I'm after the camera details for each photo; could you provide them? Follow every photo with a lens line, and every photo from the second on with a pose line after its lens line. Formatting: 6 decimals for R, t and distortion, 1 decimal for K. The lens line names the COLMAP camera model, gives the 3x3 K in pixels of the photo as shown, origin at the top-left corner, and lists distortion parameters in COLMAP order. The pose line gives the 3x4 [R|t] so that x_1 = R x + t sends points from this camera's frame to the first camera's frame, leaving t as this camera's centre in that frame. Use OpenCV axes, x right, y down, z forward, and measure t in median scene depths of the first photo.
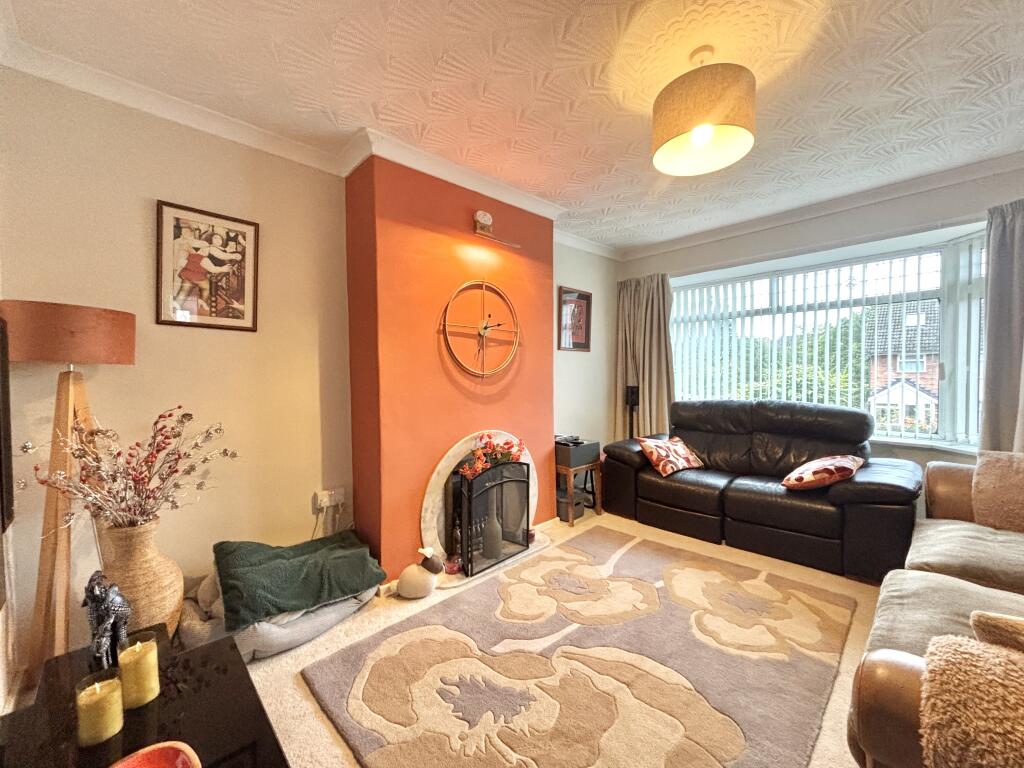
lens RADIAL K [[410.8, 0, 512.0], [0, 410.8, 384.0], [0, 0, 1]] dist [-0.000588, -0.000331]
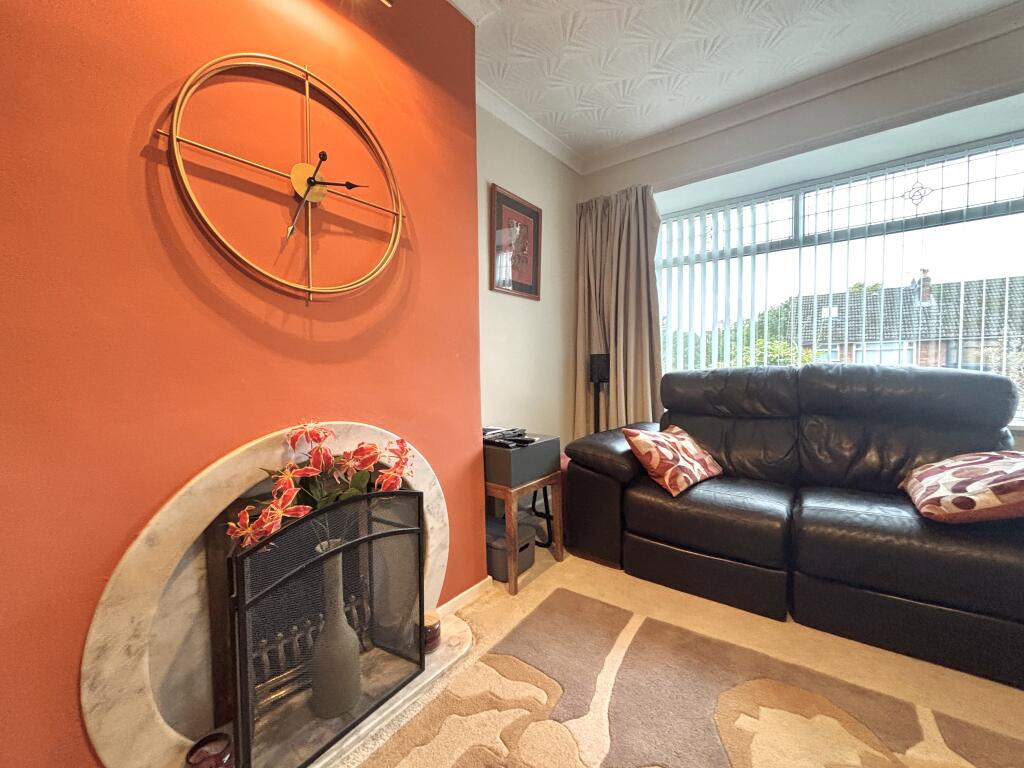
lens RADIAL K [[410.8, 0, 512.0], [0, 410.8, 384.0], [0, 0, 1]] dist [-0.000588, -0.000331]
pose [[0.989830, -0.010654, 0.141855, 0.066475], [0.008080, 0.999792, 0.018709, 0.055746], [-0.142025, -0.017373, 0.989711, 0.454448]]
